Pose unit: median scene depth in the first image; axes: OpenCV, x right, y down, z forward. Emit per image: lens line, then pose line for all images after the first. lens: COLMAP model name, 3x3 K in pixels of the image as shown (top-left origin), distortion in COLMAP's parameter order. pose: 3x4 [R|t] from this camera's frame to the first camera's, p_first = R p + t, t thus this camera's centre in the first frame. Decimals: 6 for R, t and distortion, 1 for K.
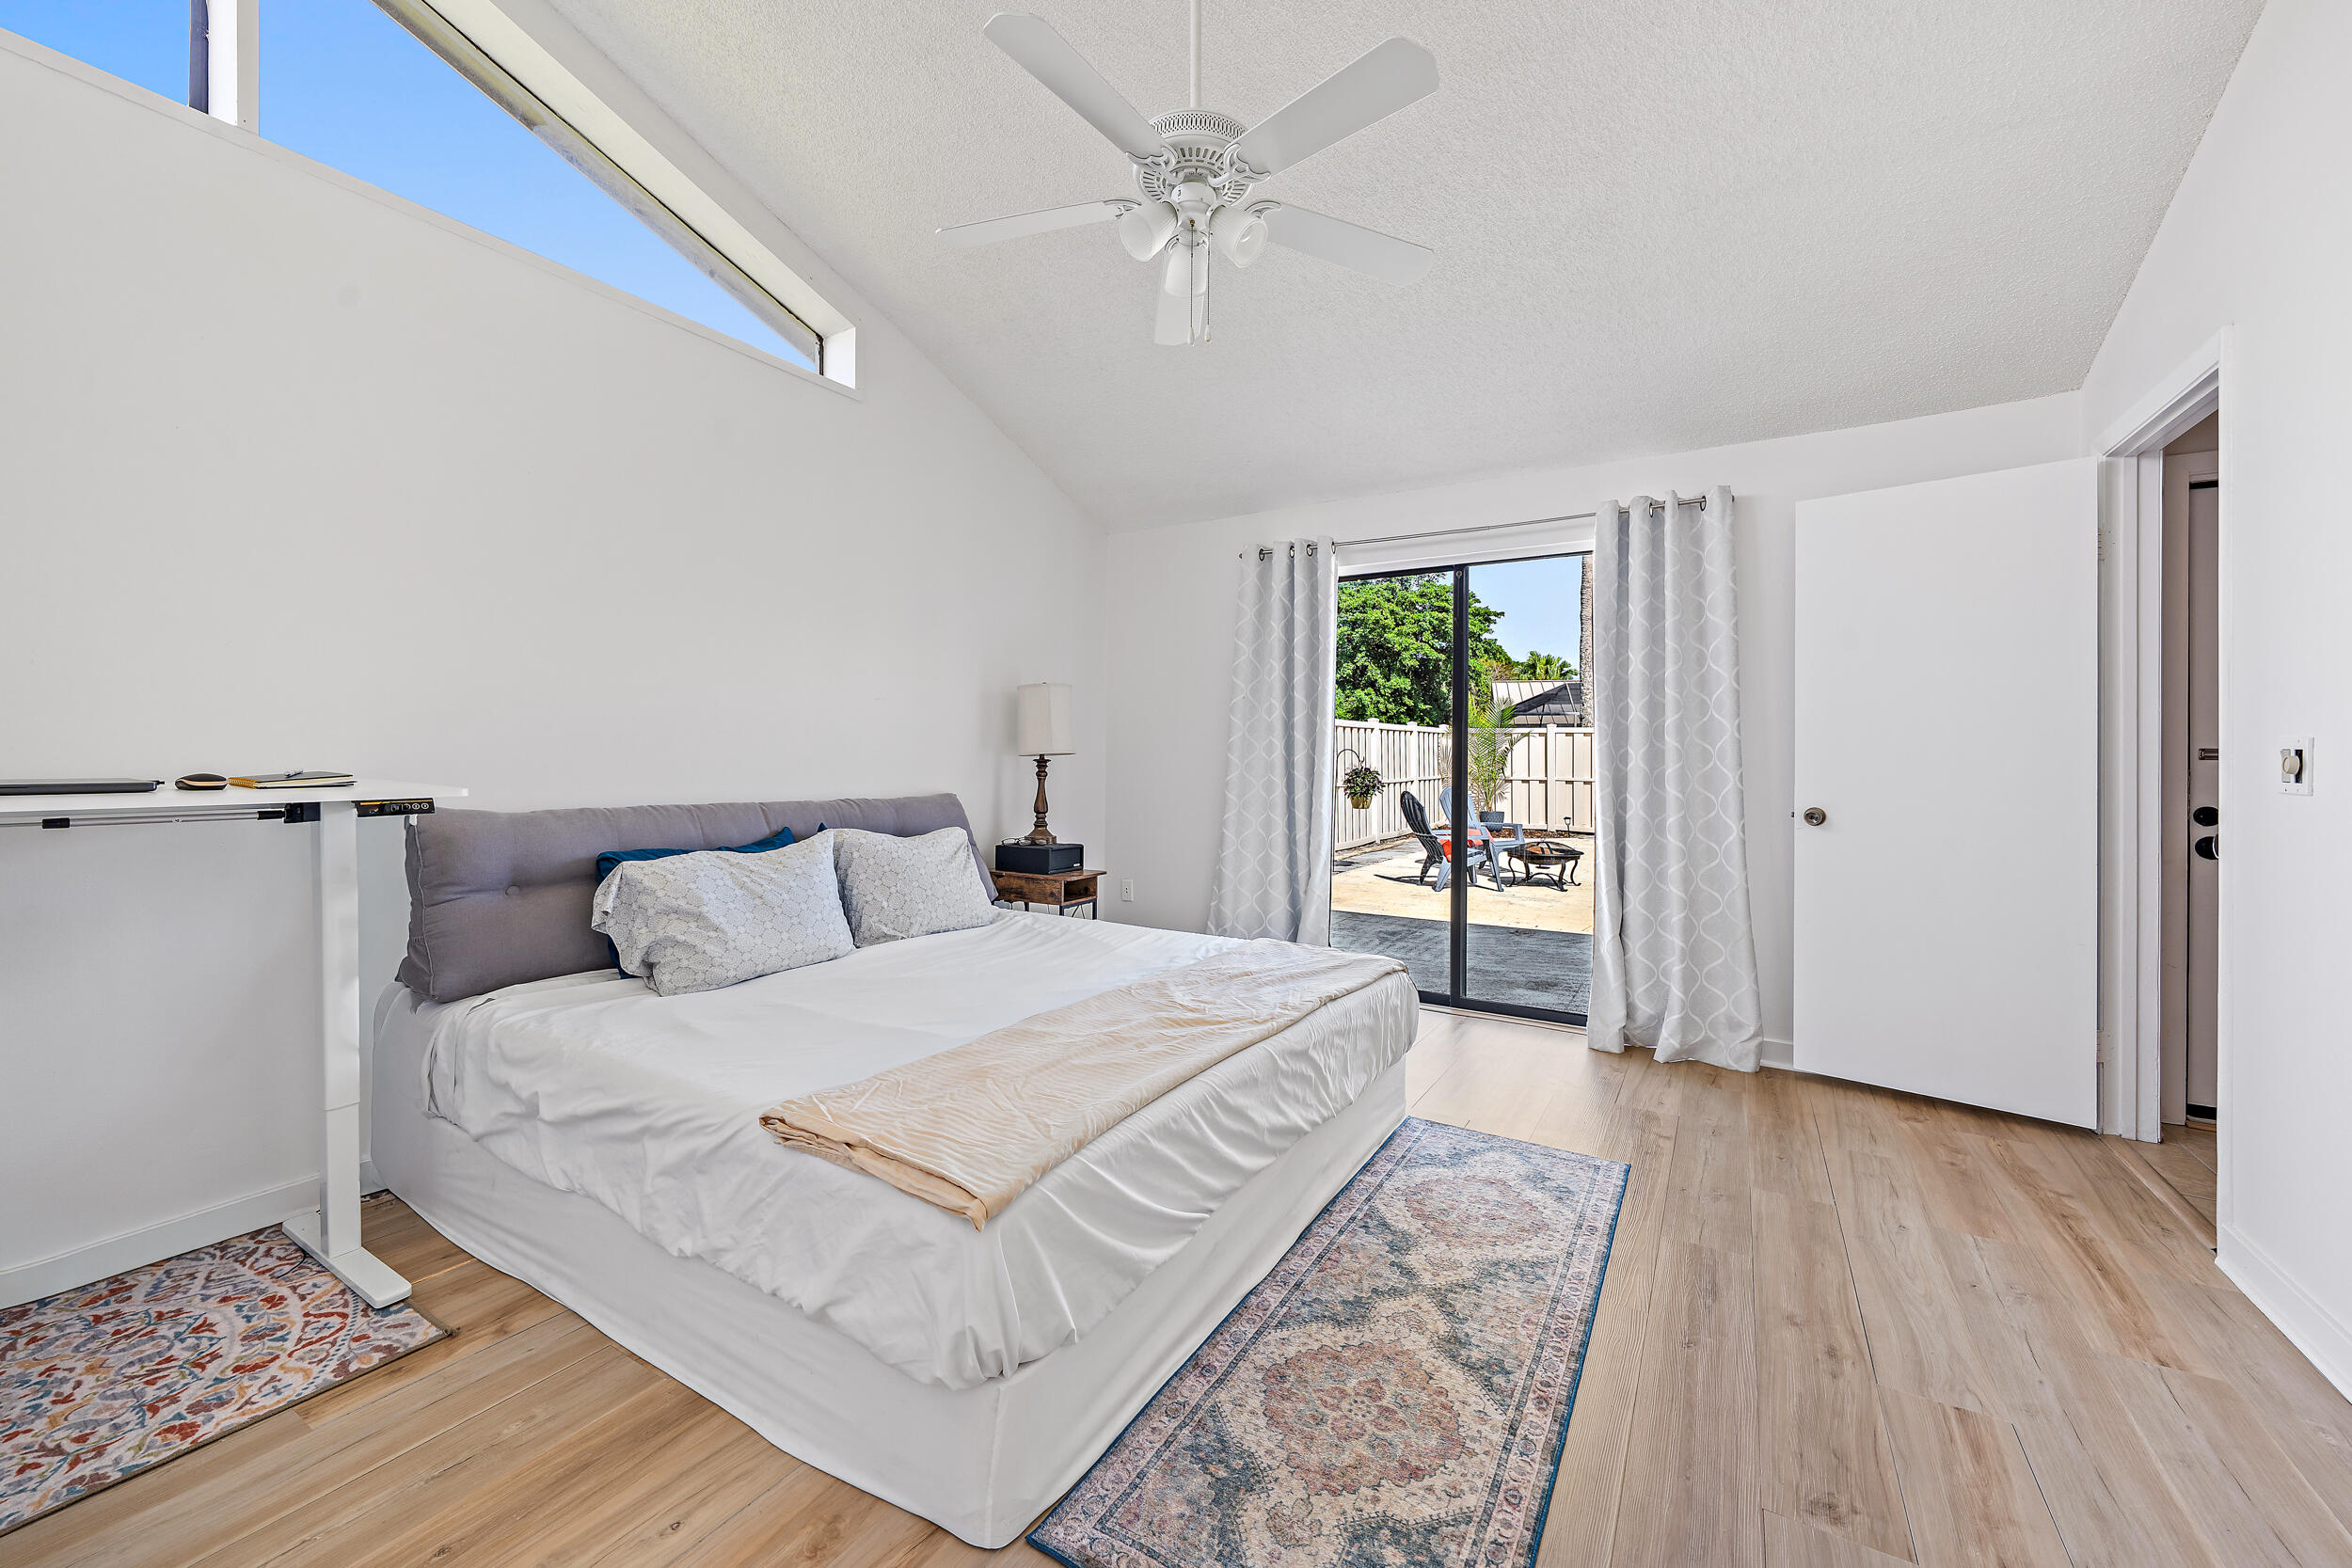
lens RADIAL K [[908.8, 0, 1176.9], [0, 908.8, 760.4], [0, 0, 1]] dist [0.011218, 0.000054]
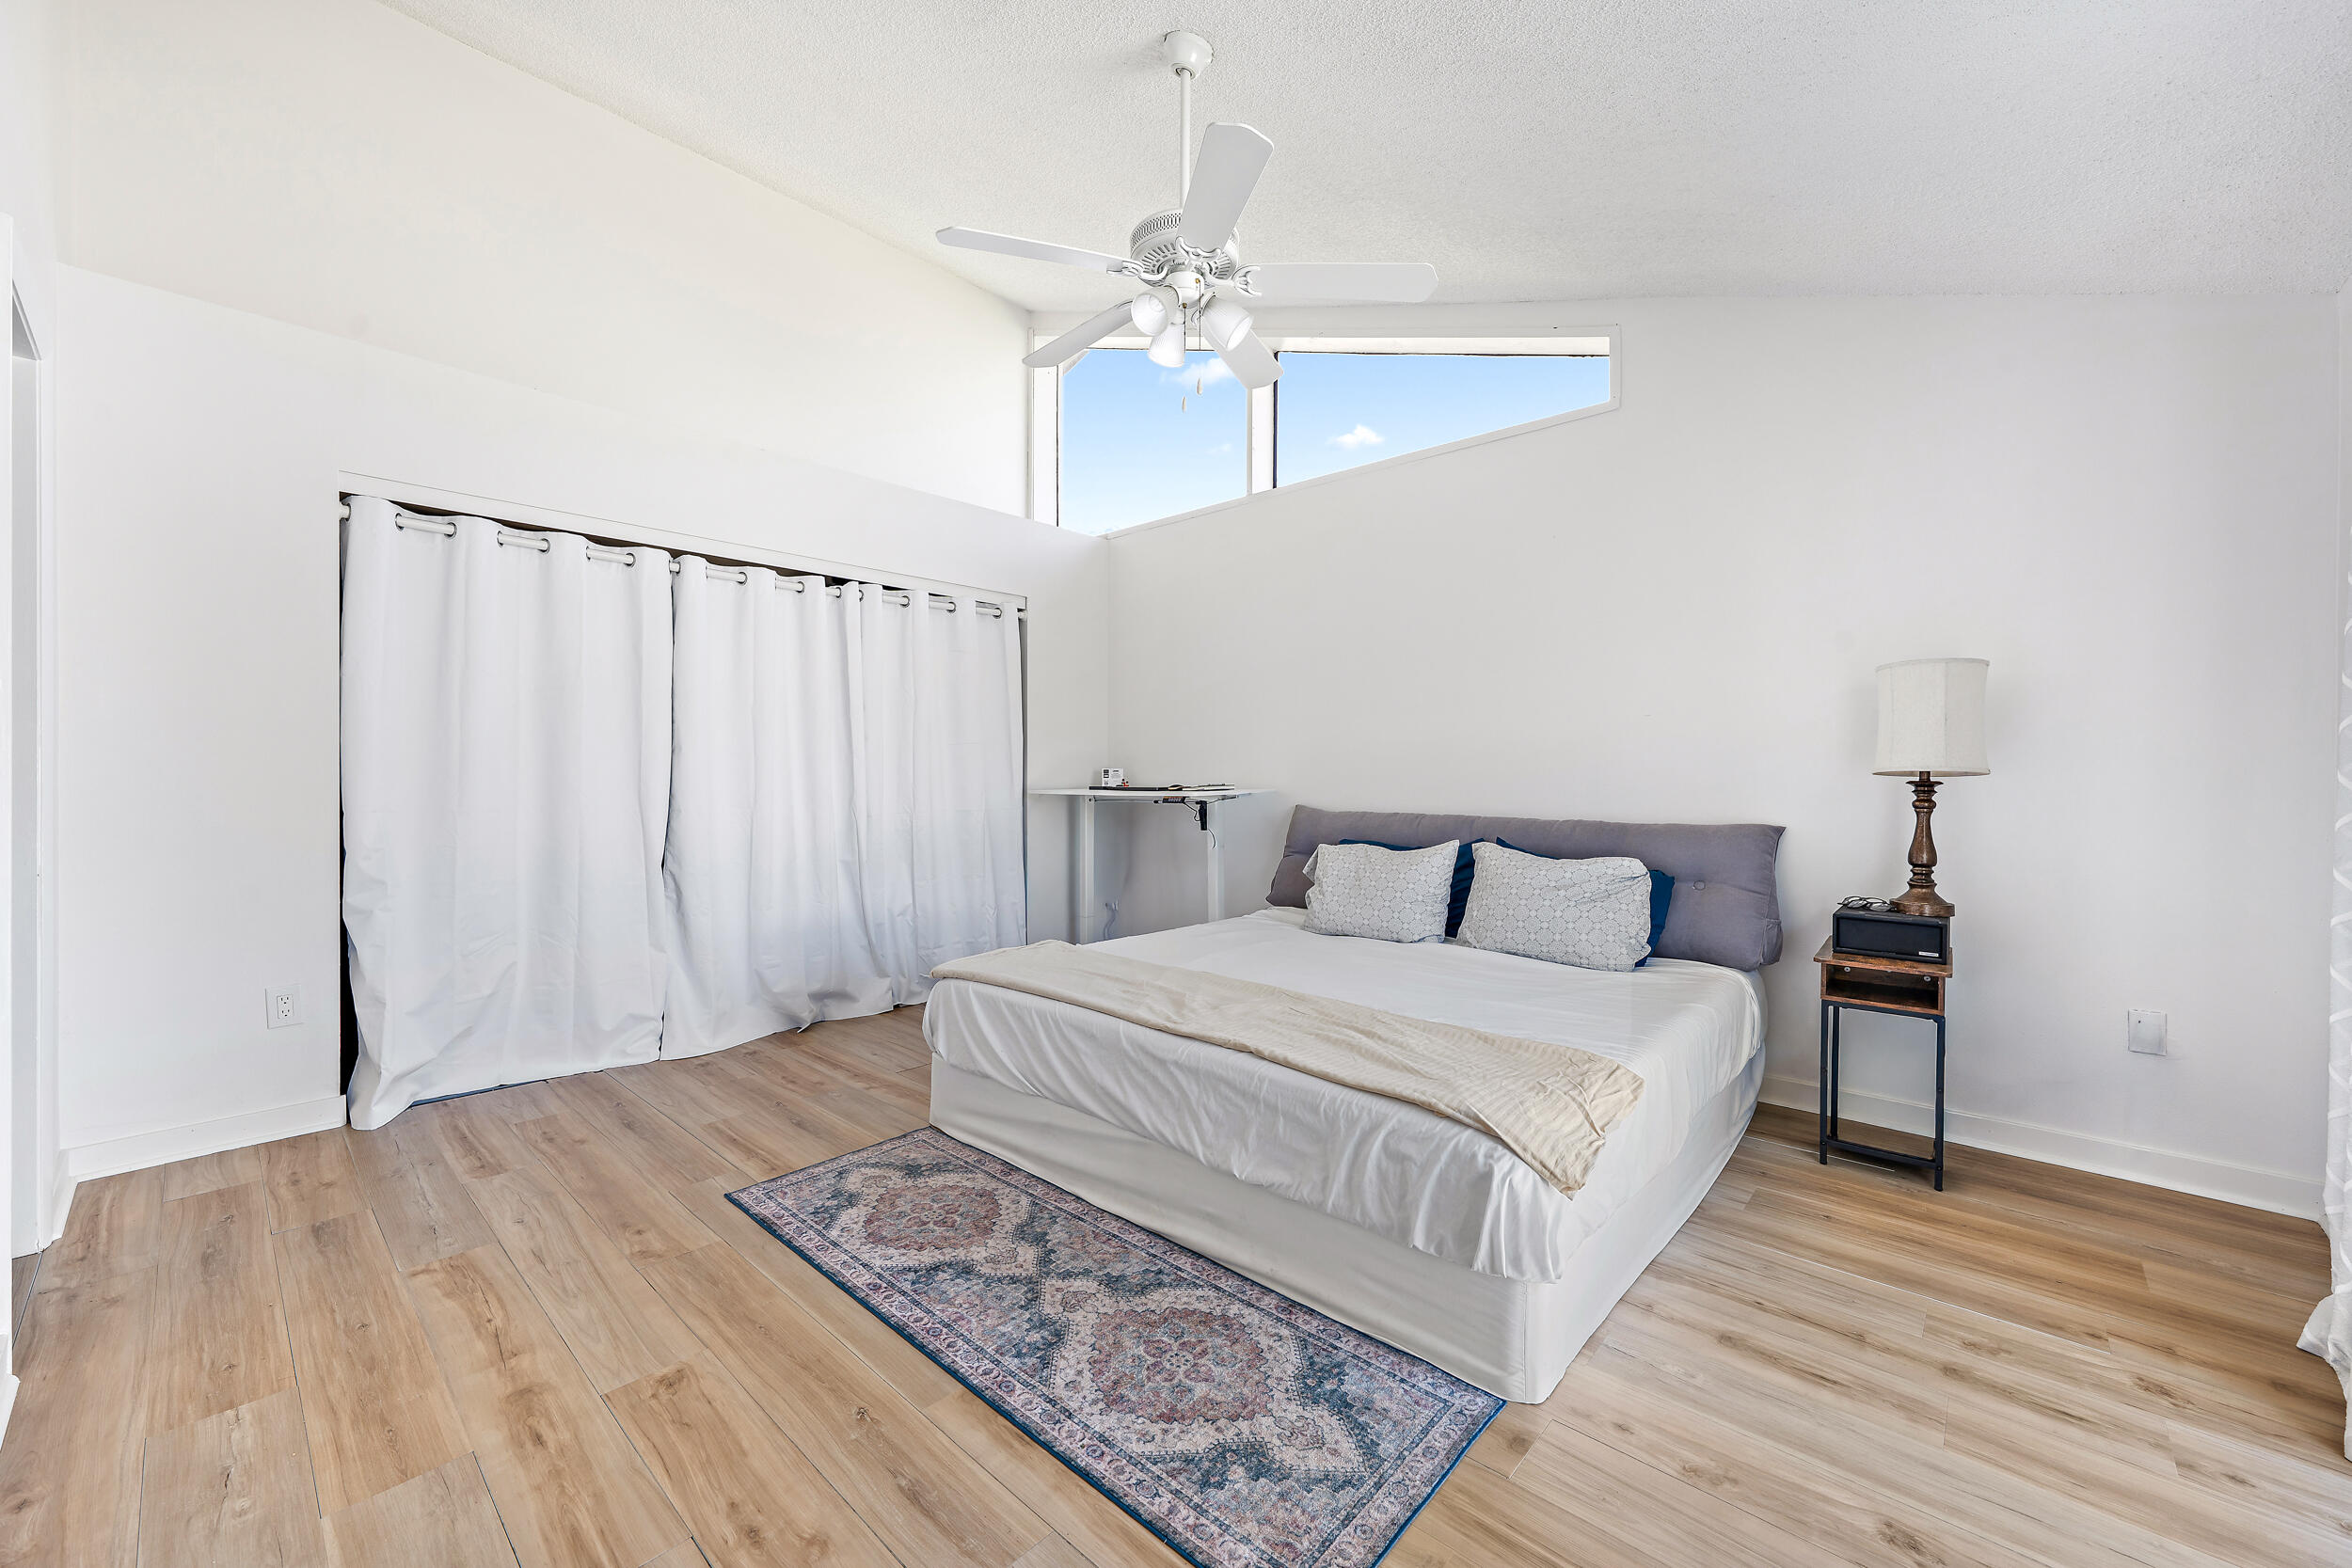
lens RADIAL K [[908.8, 0, 1177.7], [0, 908.8, 790.3], [0, 0, 1]] dist [0.011218, 0.000054]
pose [[-0.192270, 0.003191, -0.981337, 1.326120], [-0.009574, 0.999941, 0.005127, 0.015417], [0.981295, 0.010381, -0.192228, 1.415107]]
